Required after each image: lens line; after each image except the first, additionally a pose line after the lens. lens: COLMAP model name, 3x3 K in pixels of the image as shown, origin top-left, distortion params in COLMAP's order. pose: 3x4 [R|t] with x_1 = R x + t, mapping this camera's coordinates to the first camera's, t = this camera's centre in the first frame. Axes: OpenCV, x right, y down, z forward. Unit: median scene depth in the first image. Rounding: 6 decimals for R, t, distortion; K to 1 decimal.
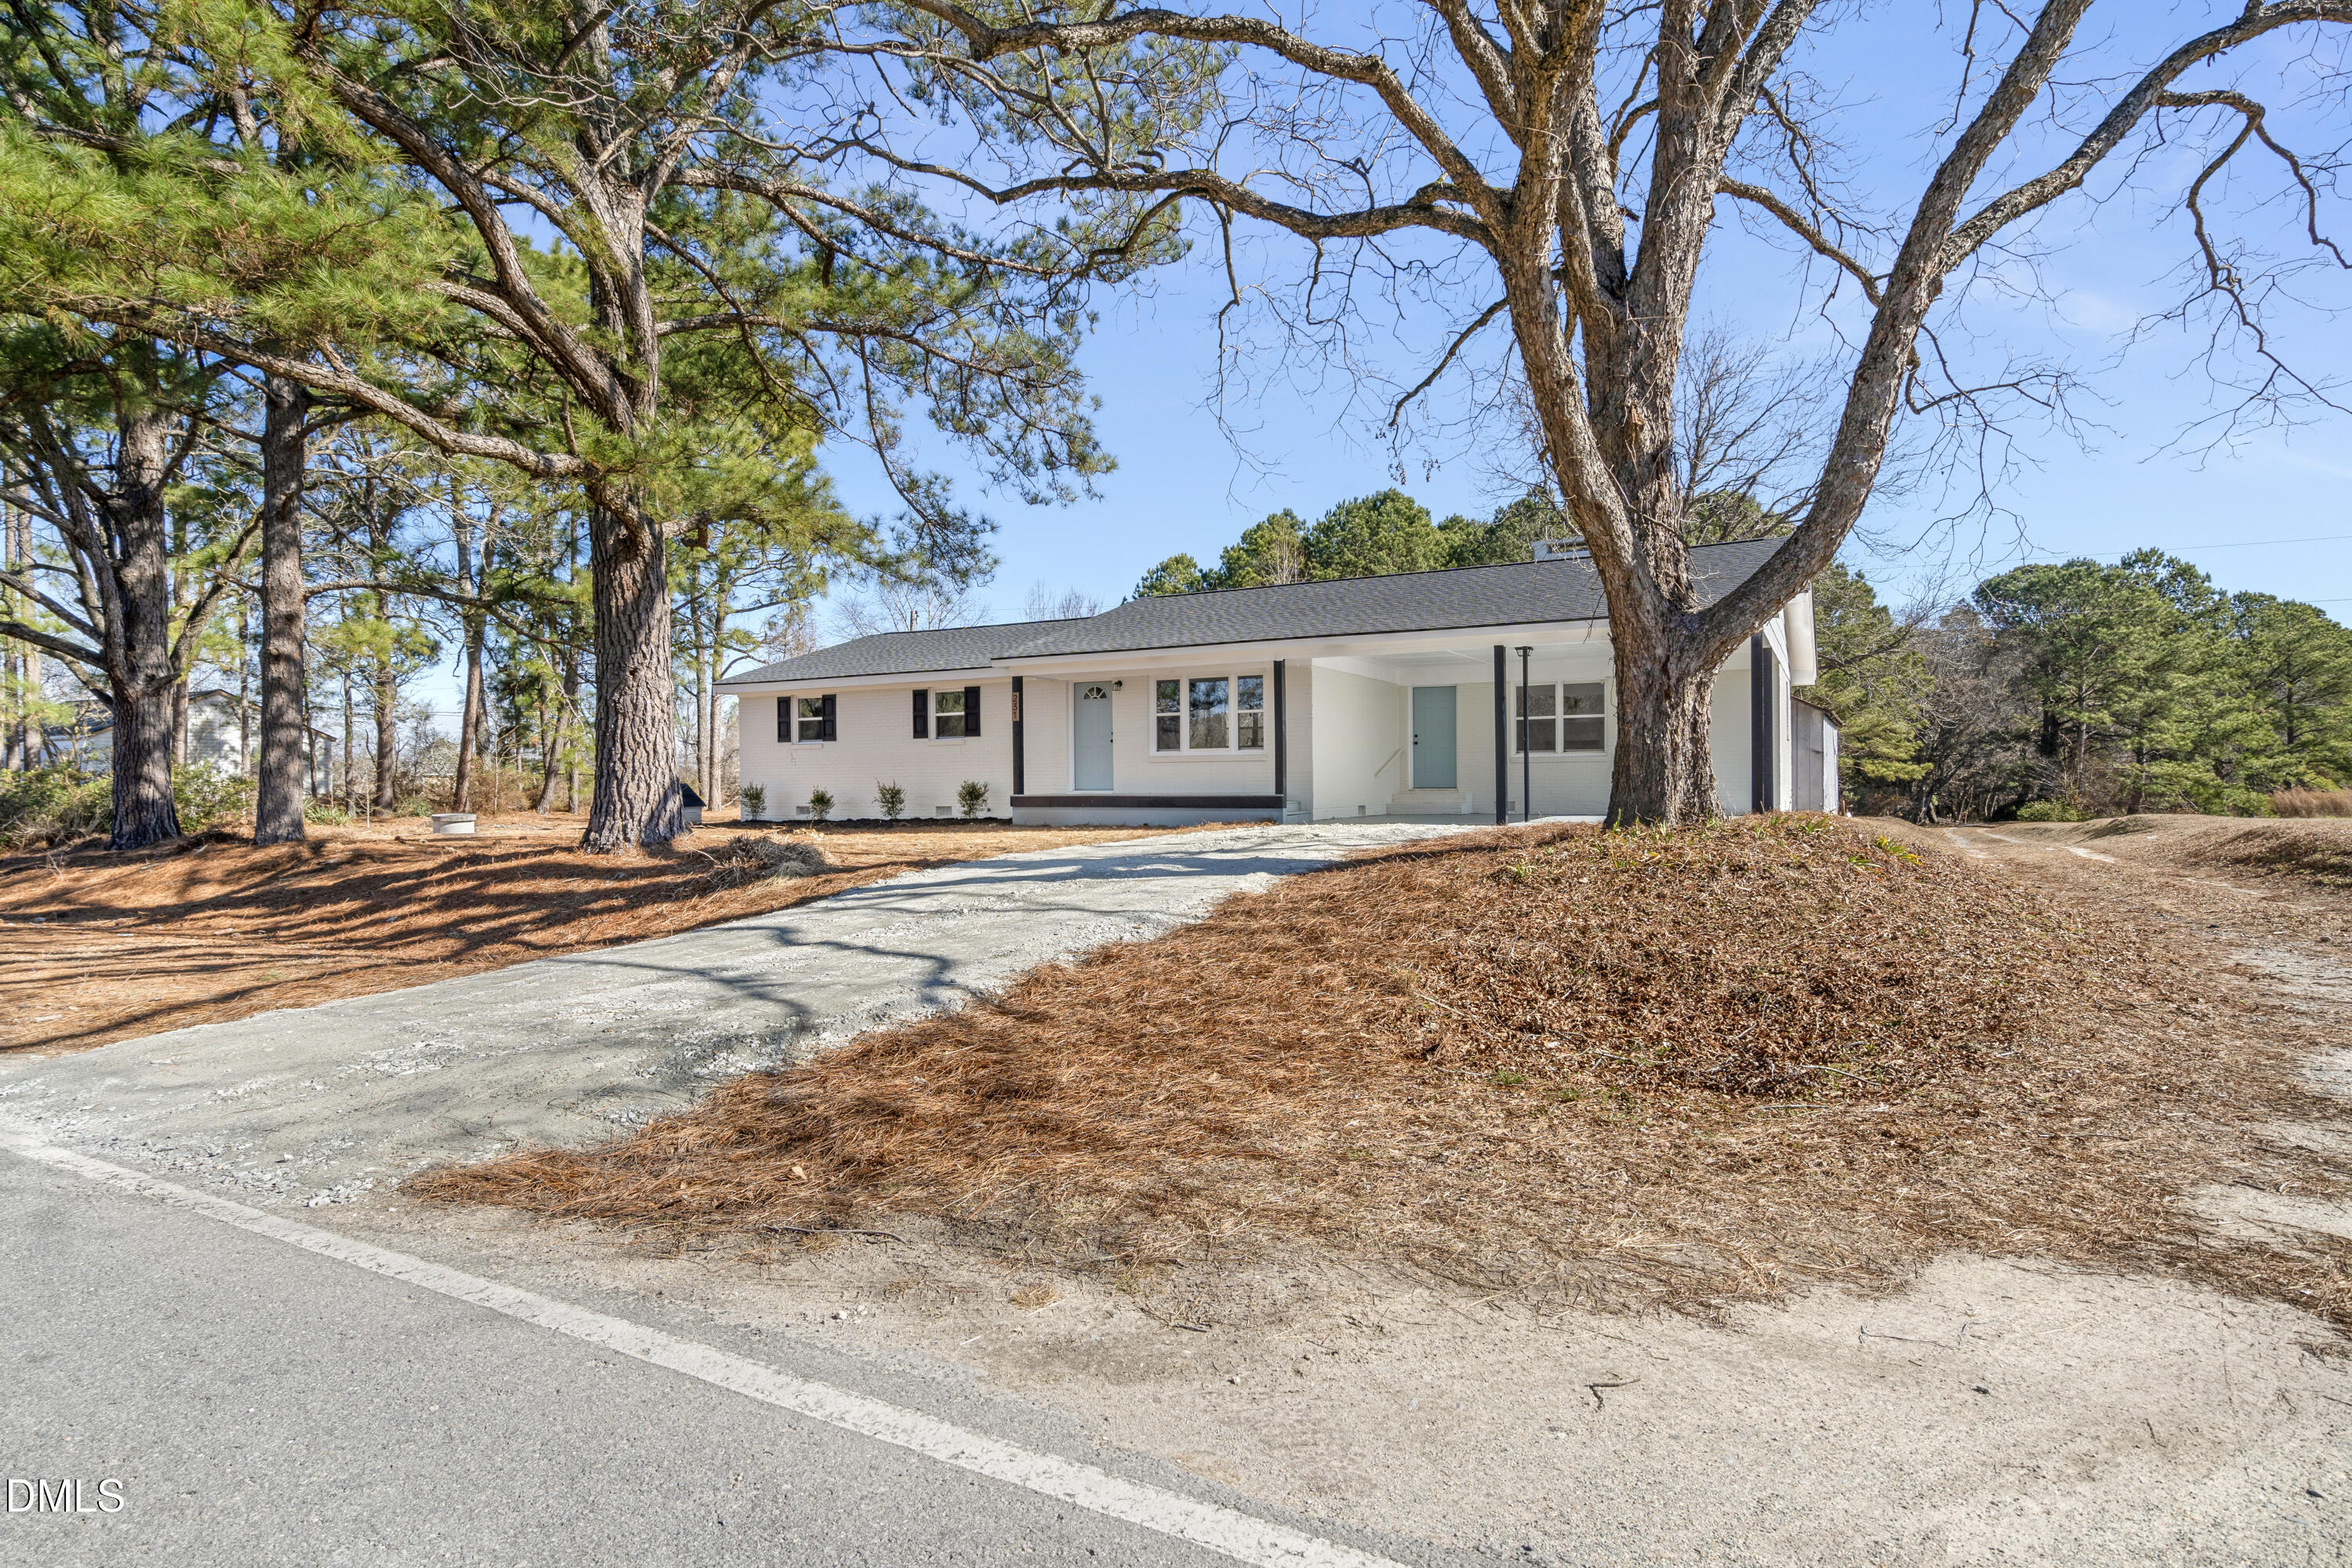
lens RADIAL K [[1226.1, 0, 1177.6], [0, 1226.1, 791.5], [0, 0, 1]] dist [0.016782, 0.000061]
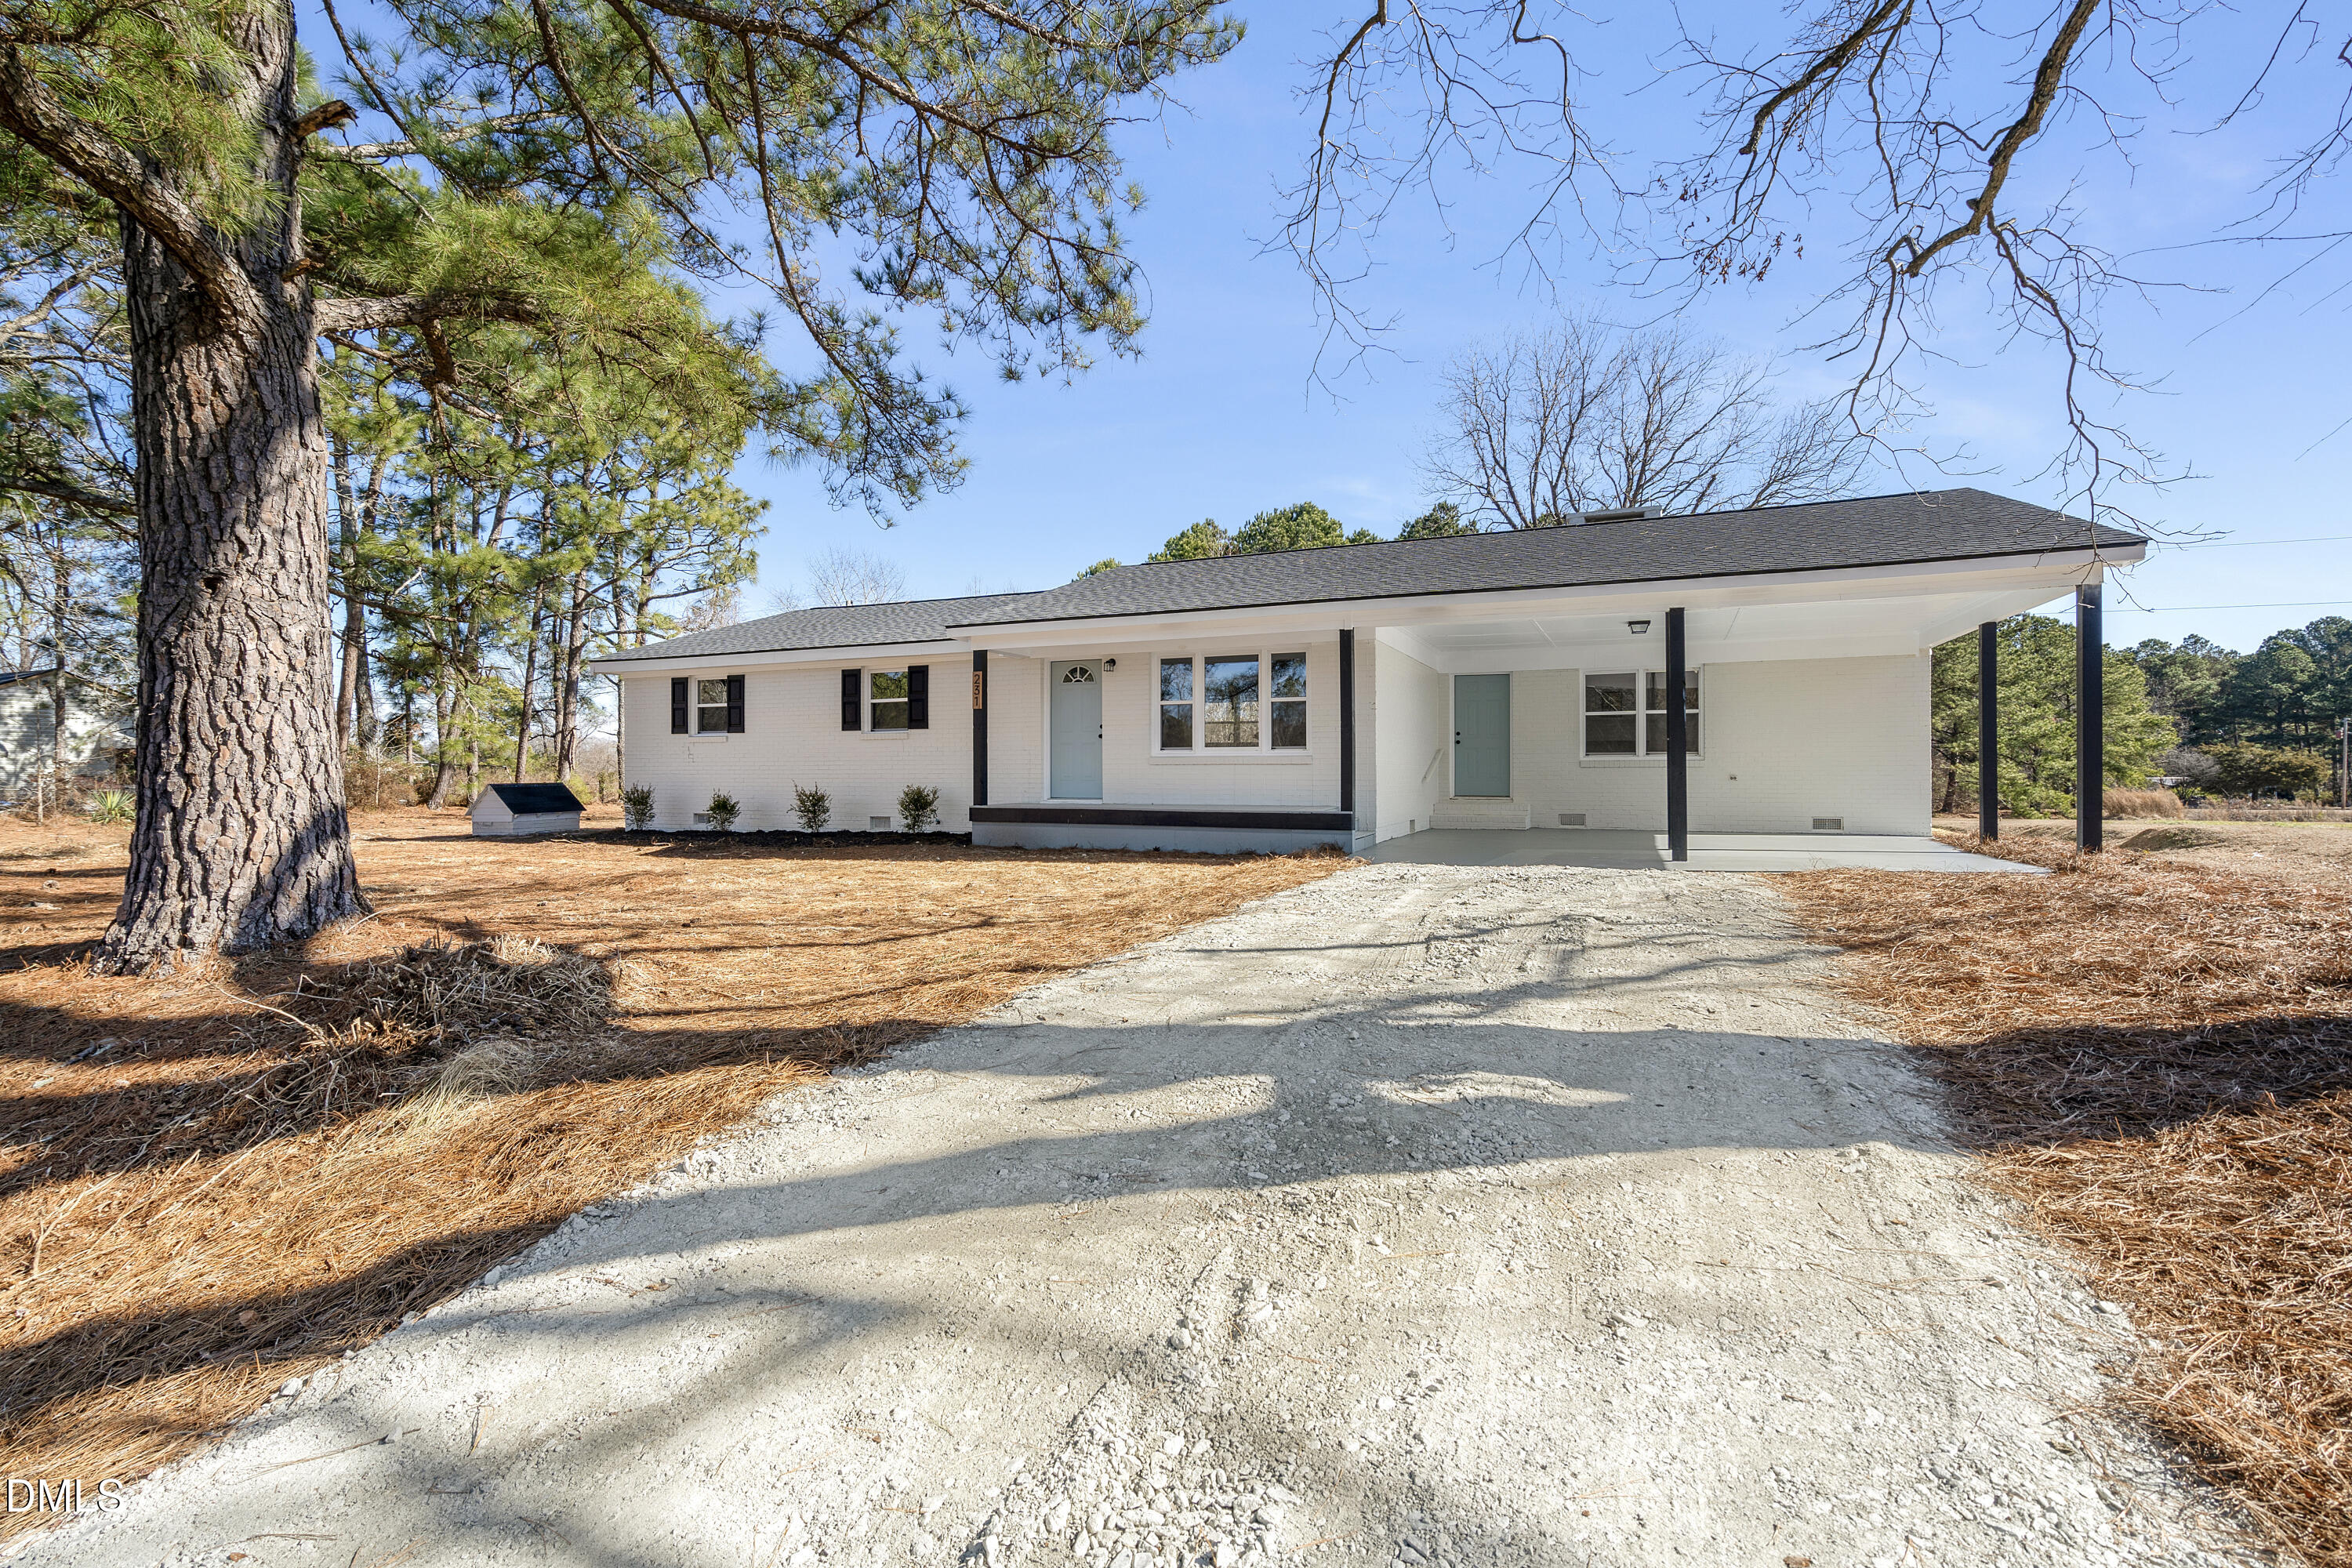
lens RADIAL K [[1074.5, 0, 1177.0], [0, 1074.5, 781.9], [0, 0, 1]] dist [-0.001372, 0.001653]
pose [[0.996531, 0.006304, 0.082980, -0.058944], [-0.006433, 0.999978, 0.001276, -0.012686], [-0.082970, -0.001805, 0.996550, 0.299994]]
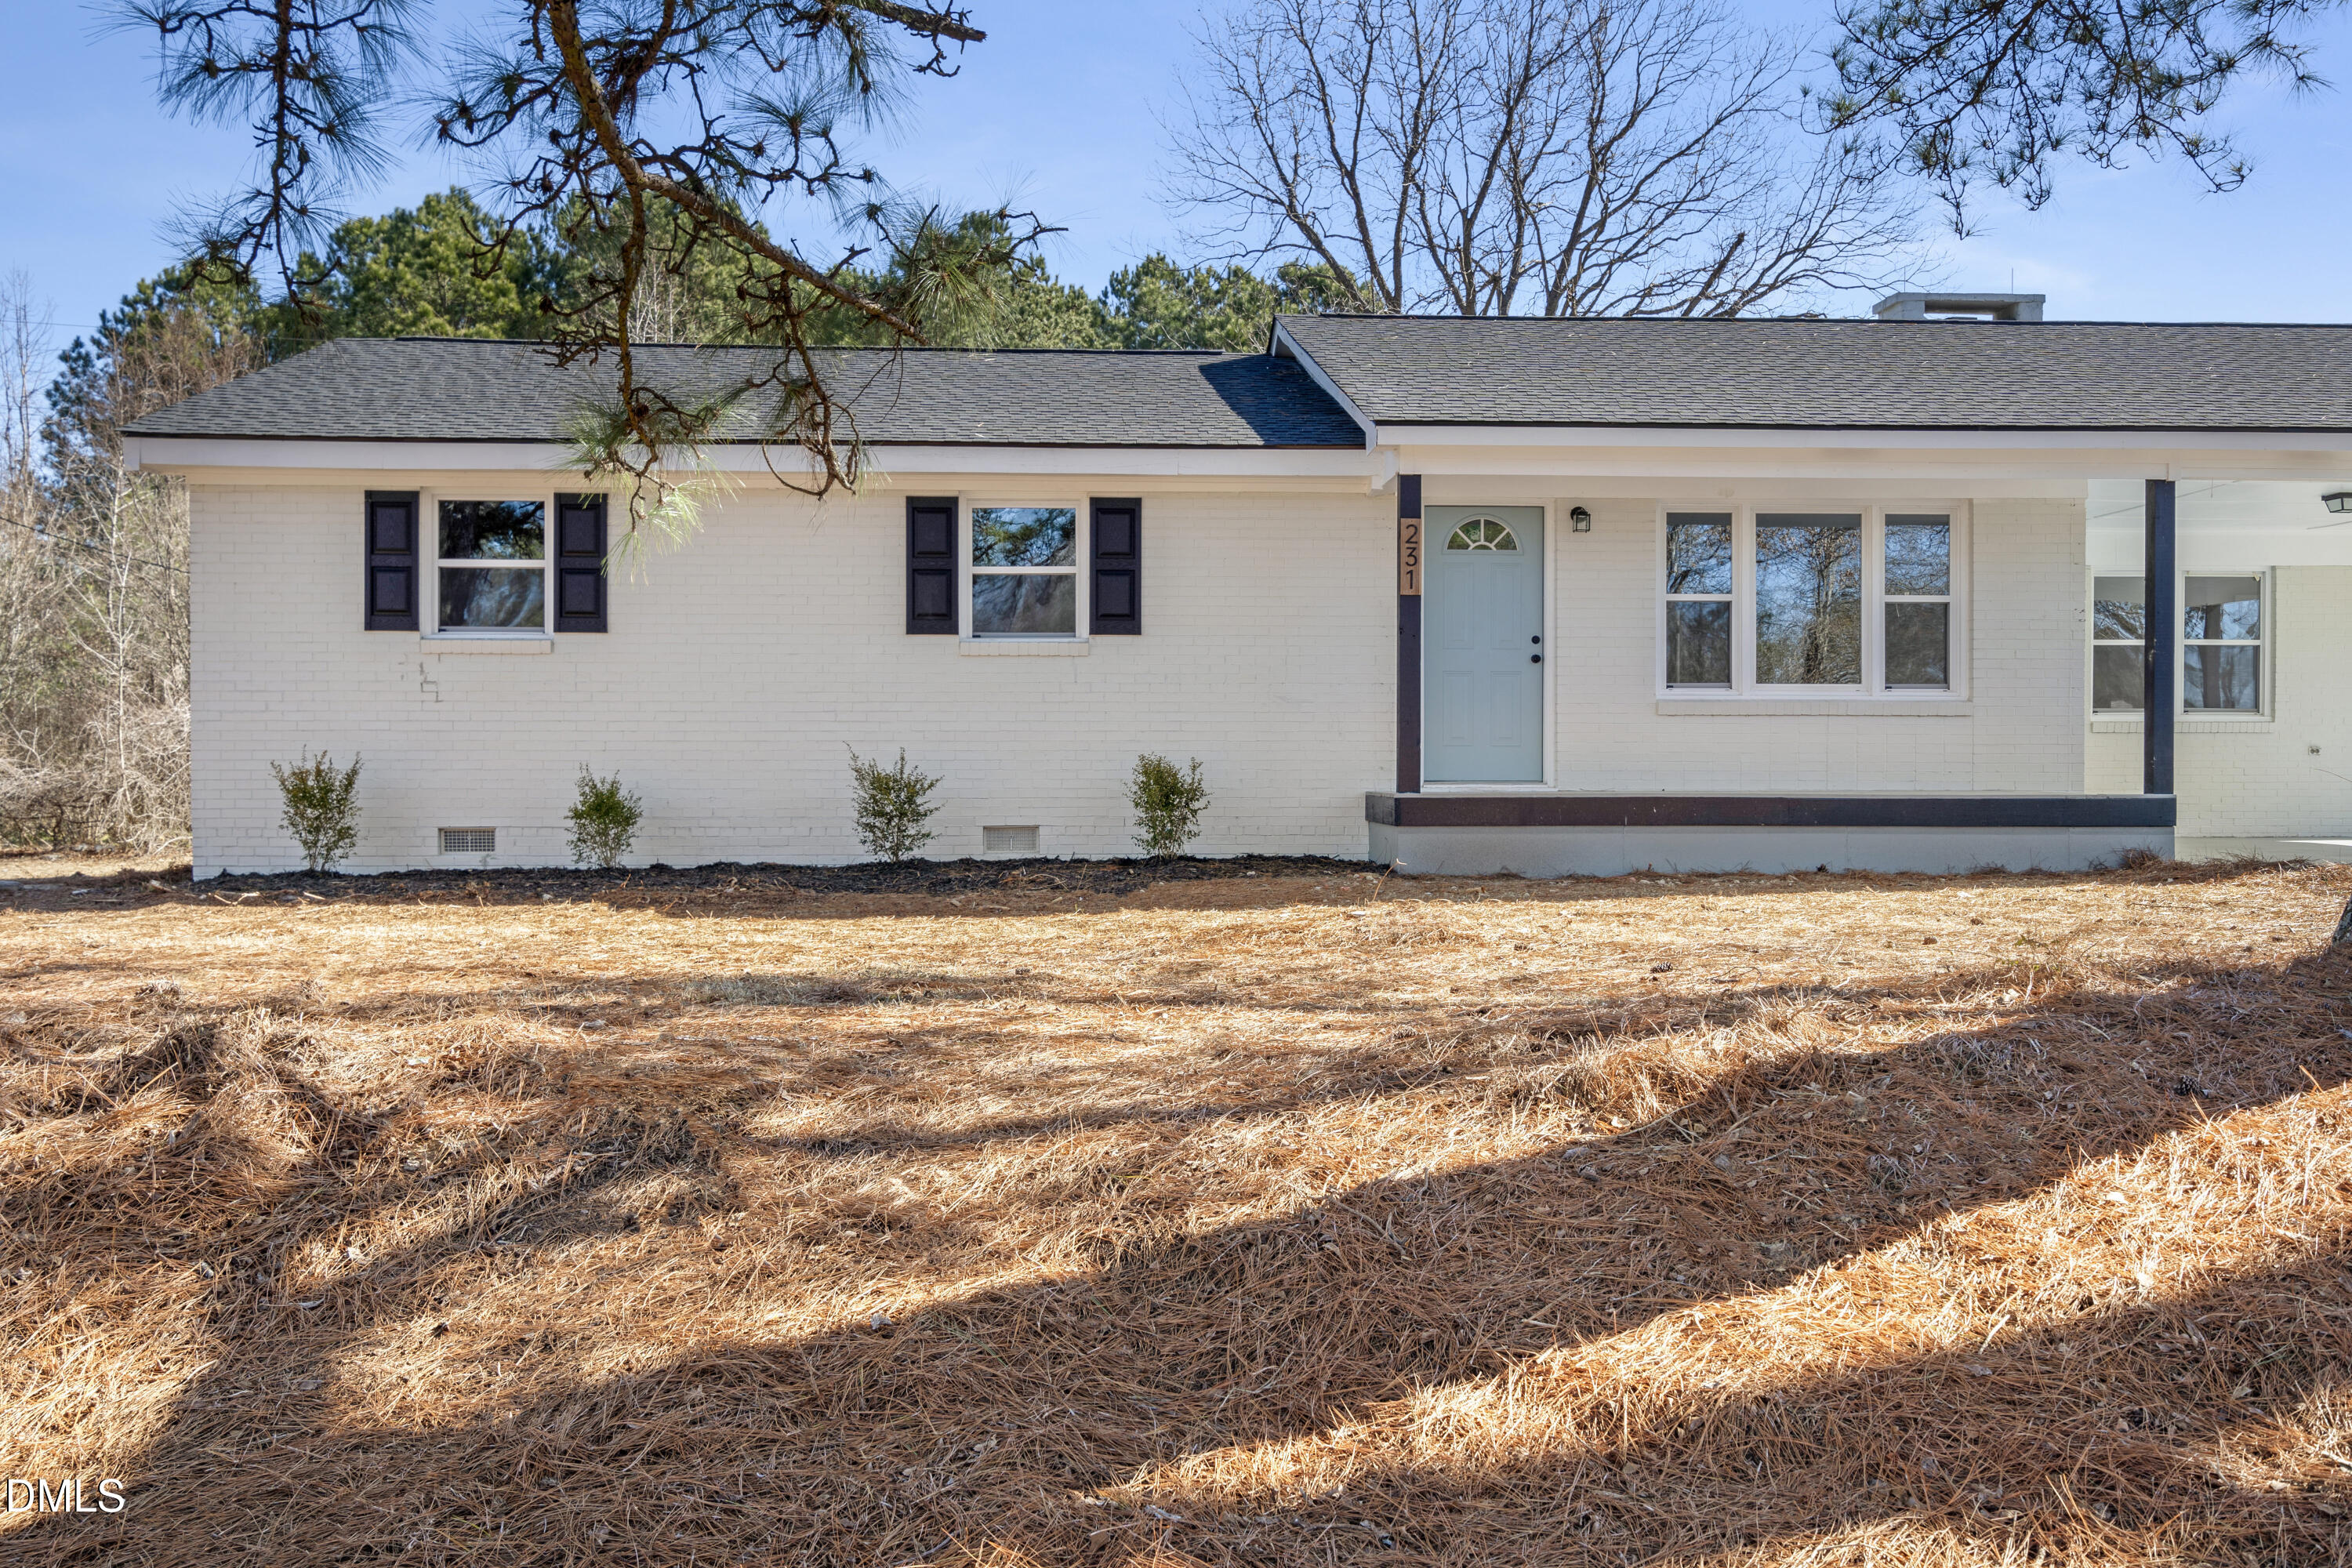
lens RADIAL K [[2338.7, 0, 1174.3], [0, 2338.7, 789.0], [0, 0, 1]] dist [0.076515, 0.000000]
pose [[0.832391, 0.004300, 0.554173, -0.543914], [-0.002165, 0.999988, -0.004507, 0.004376], [-0.554185, 0.002551, 0.832389, 0.412476]]
